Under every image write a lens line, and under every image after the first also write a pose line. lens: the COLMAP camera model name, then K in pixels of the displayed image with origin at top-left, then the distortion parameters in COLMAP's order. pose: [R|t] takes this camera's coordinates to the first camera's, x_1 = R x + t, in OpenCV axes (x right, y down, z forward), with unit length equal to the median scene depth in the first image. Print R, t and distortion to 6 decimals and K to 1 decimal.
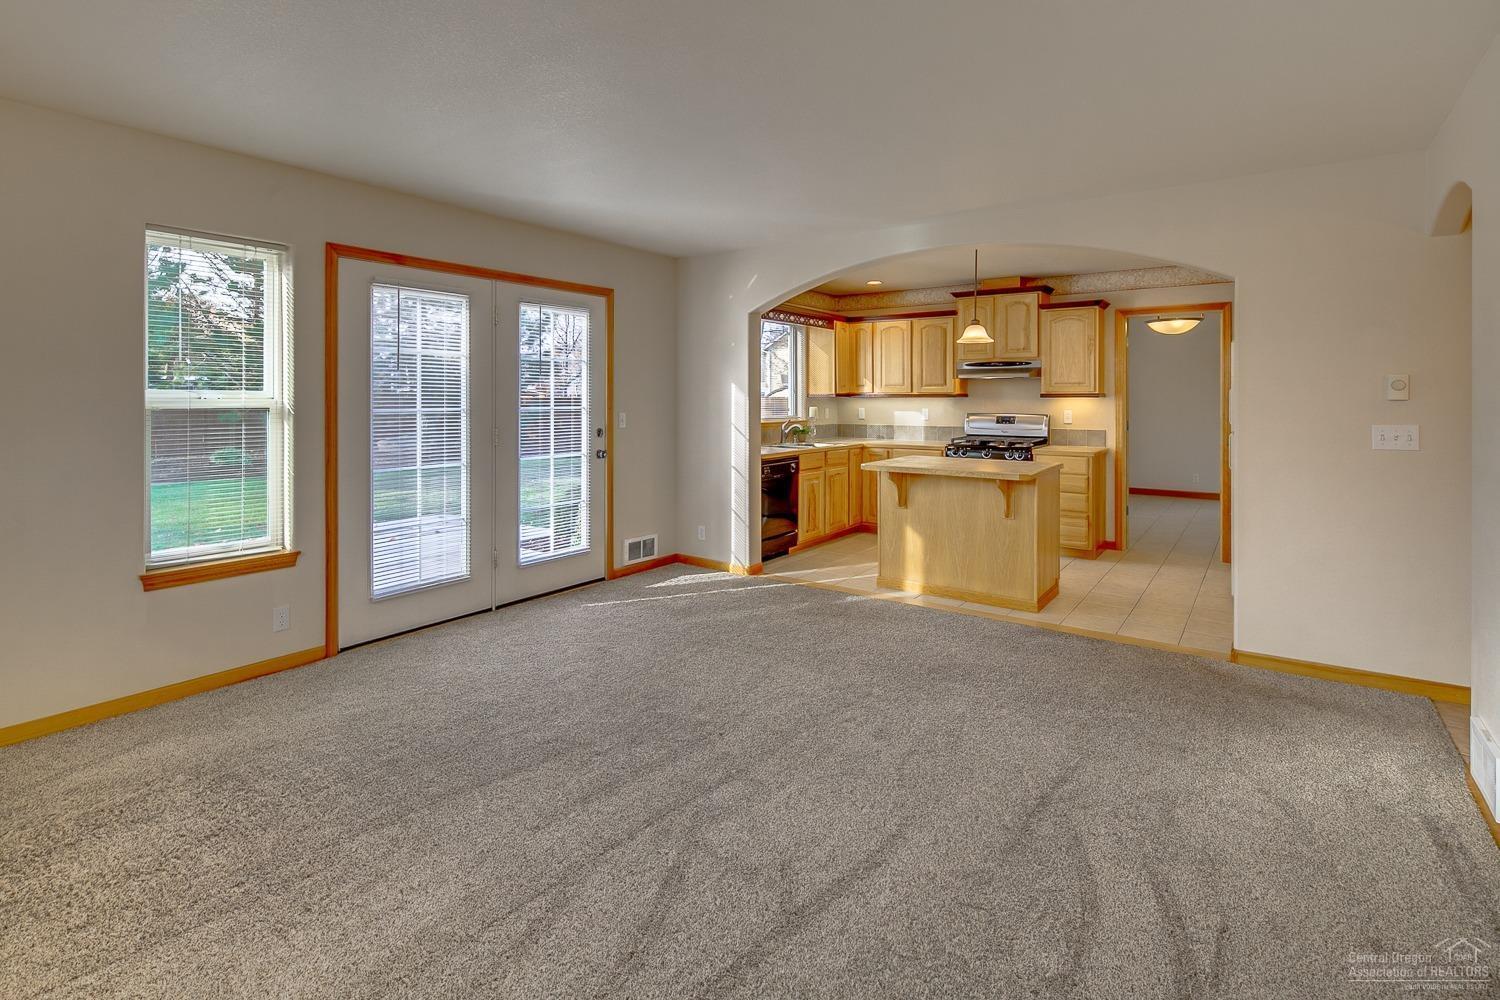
lens RADIAL K [[738.3, 0, 737.6], [0, 738.3, 399.0], [0, 0, 1]] dist [0.003840, -0.002843]
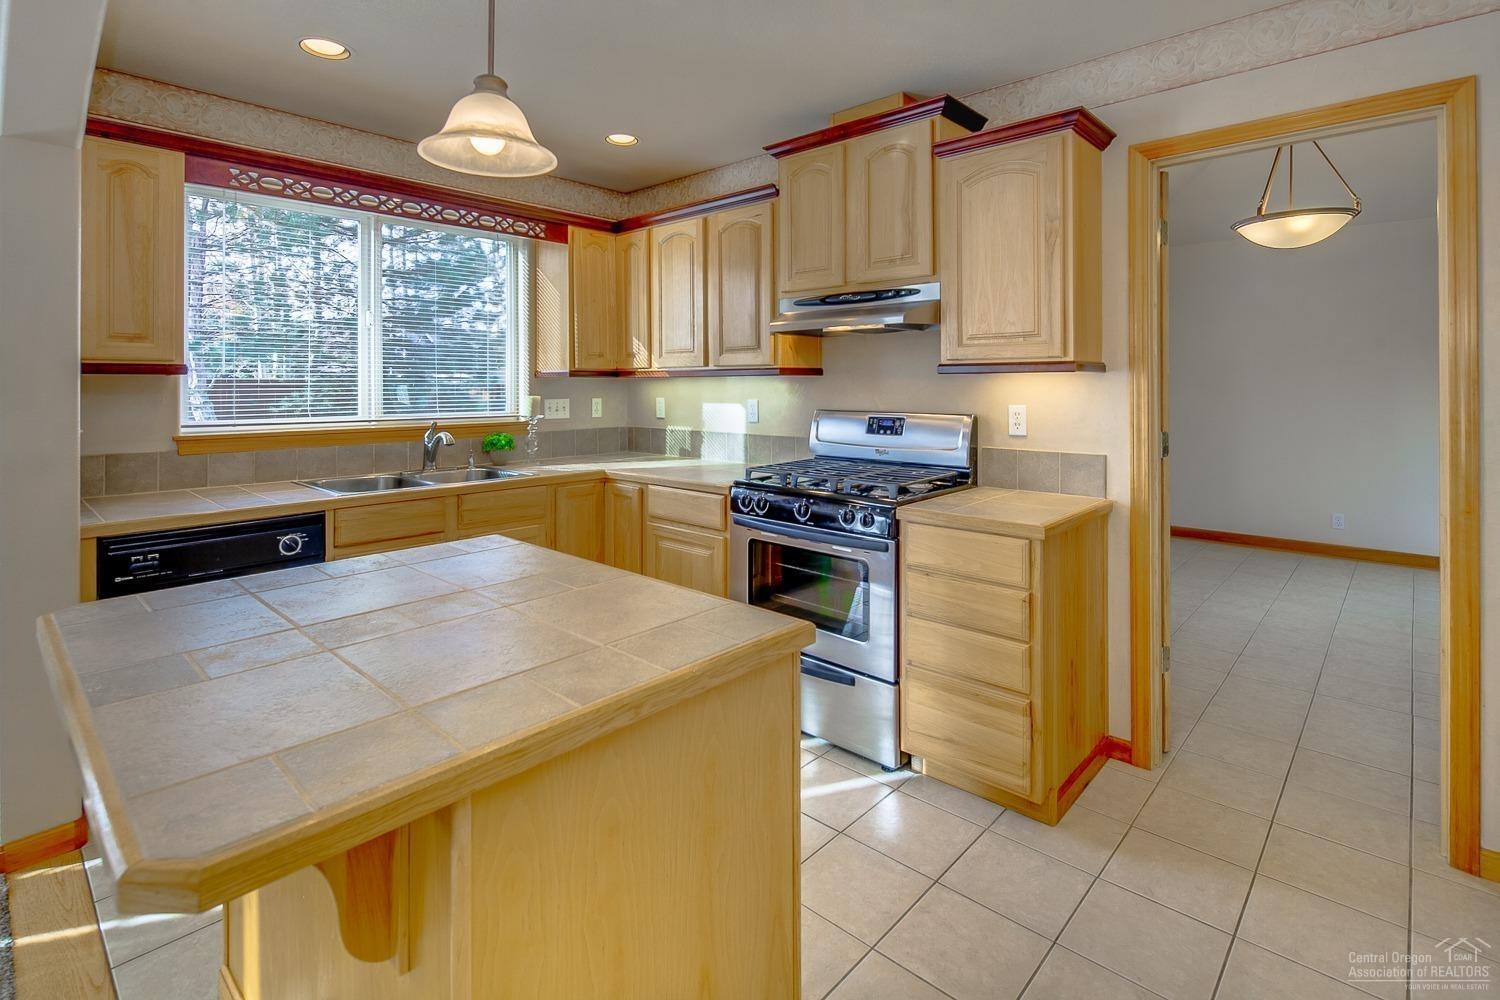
lens RADIAL K [[738.3, 0, 734.3], [0, 738.3, 379.9], [0, 0, 1]] dist [0.003840, -0.002843]
pose [[0.992866, -0.003182, -0.119197, 0.331085], [0.002210, 0.999963, -0.008287, 0.004637], [0.119219, 0.007965, 0.992836, 0.555230]]
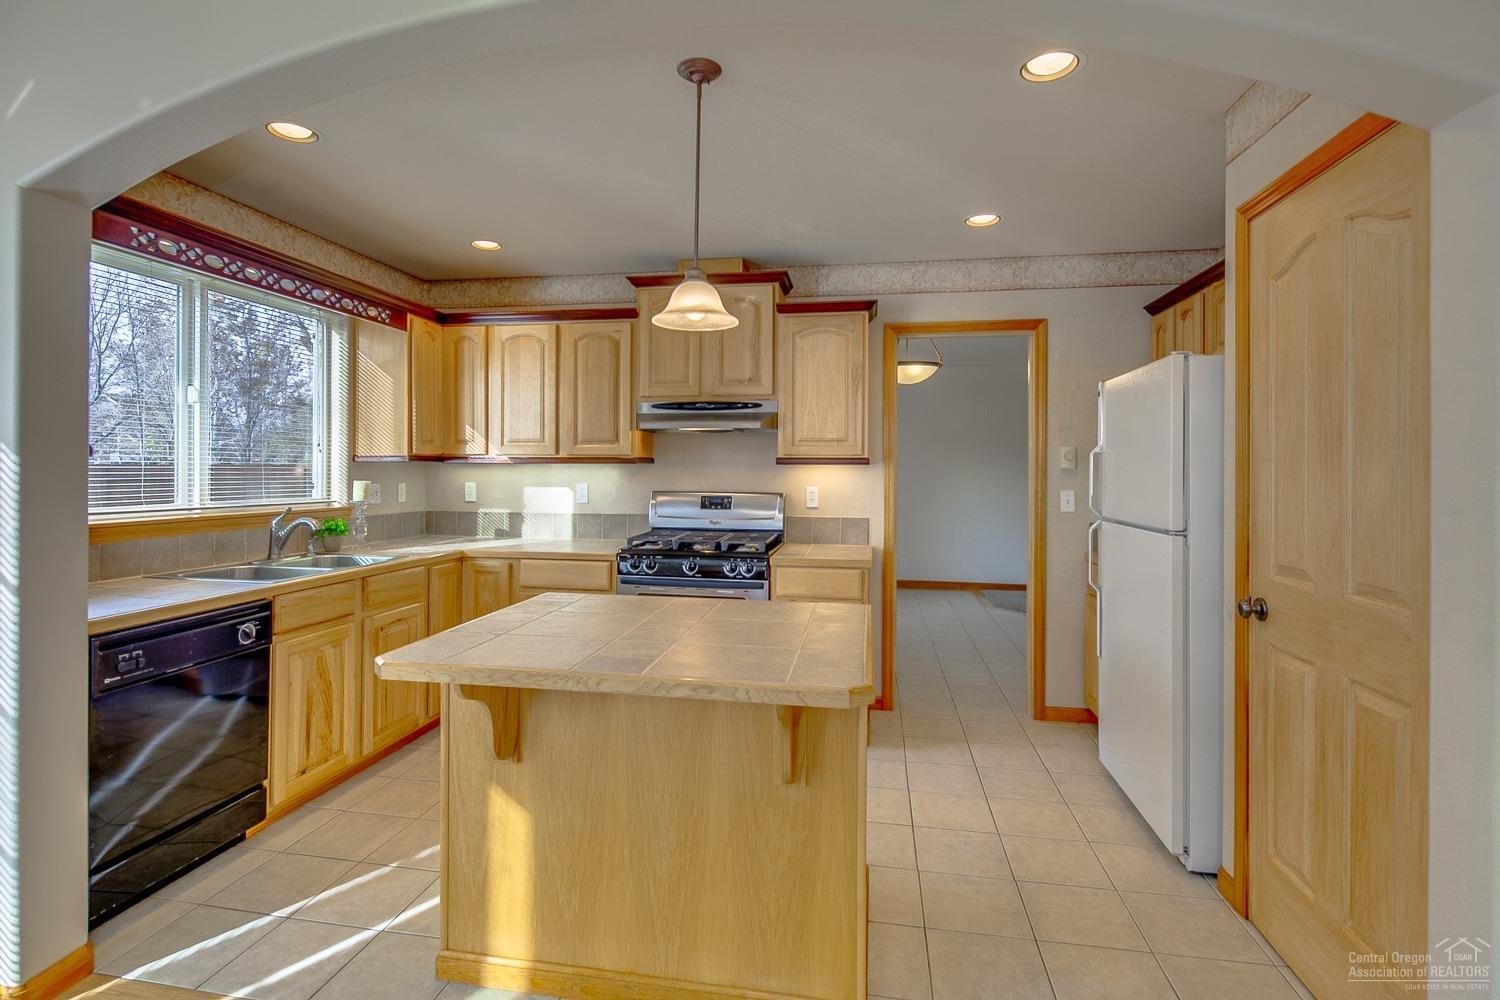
lens RADIAL K [[738.3, 0, 750.1], [0, 738.3, 466.1], [0, 0, 1]] dist [0.003840, -0.002843]
pose [[0.893826, 0.007317, 0.448354, 0.123948], [-0.004117, 0.999959, -0.008110, 0.004184], [-0.448394, 0.005403, 0.893819, 0.466528]]
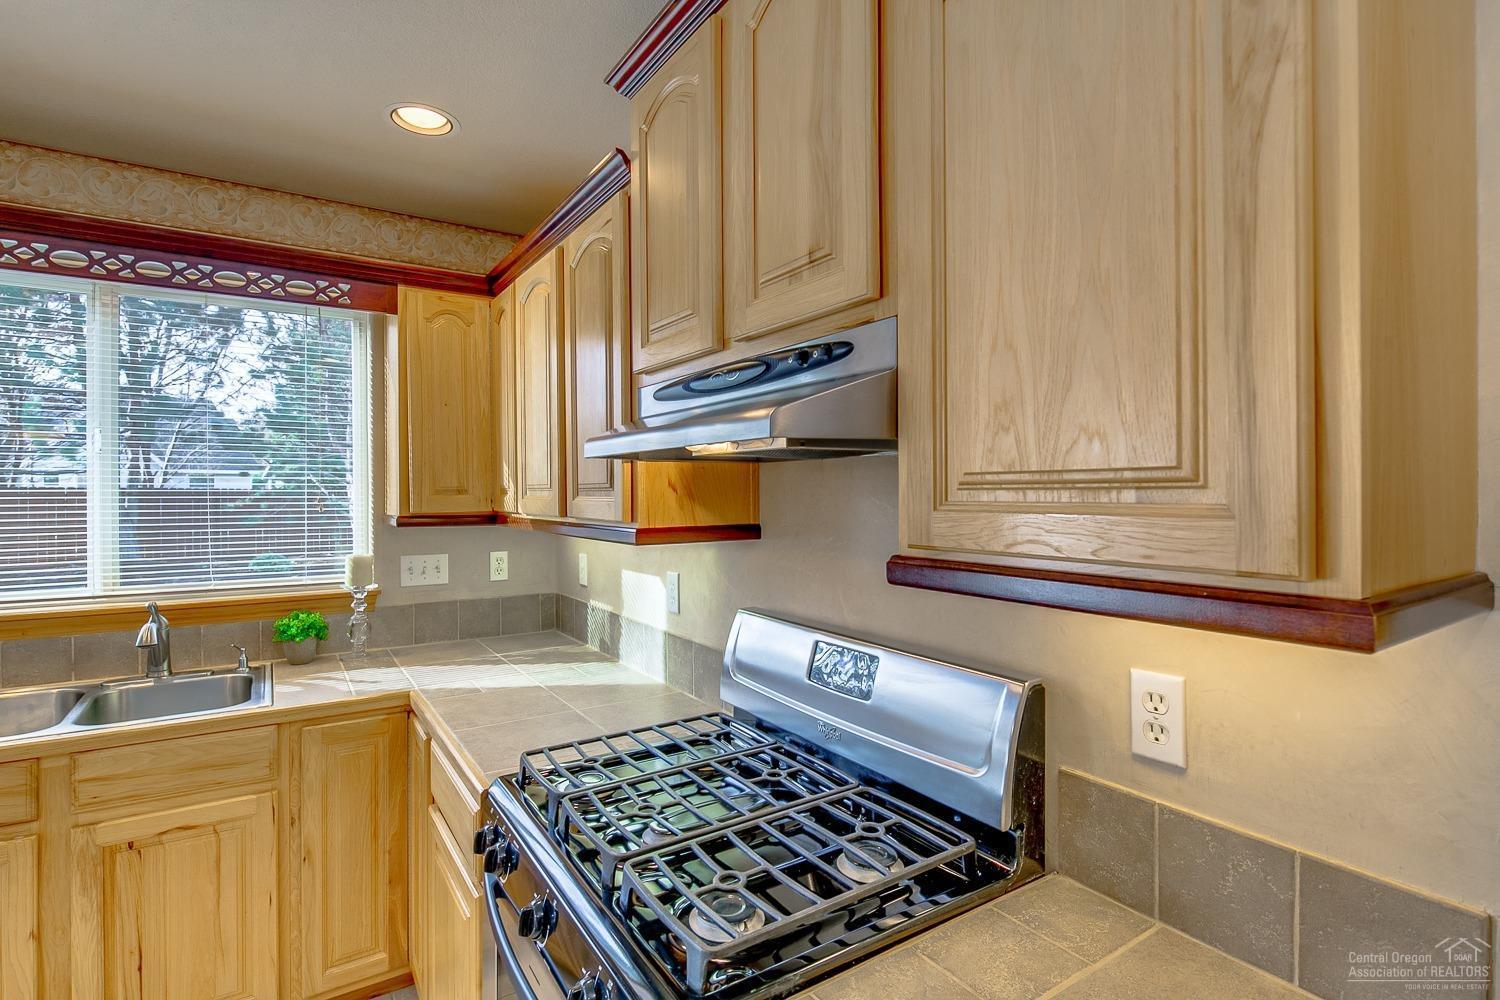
lens RADIAL K [[738.3, 0, 734.7], [0, 738.3, 489.7], [0, 0, 1]] dist [0.003840, -0.002843]
pose [[0.933186, -0.002945, -0.359382, 0.413763], [0.001423, 0.999989, -0.004501, -0.018083], [0.359391, 0.003689, 0.933180, 0.821379]]
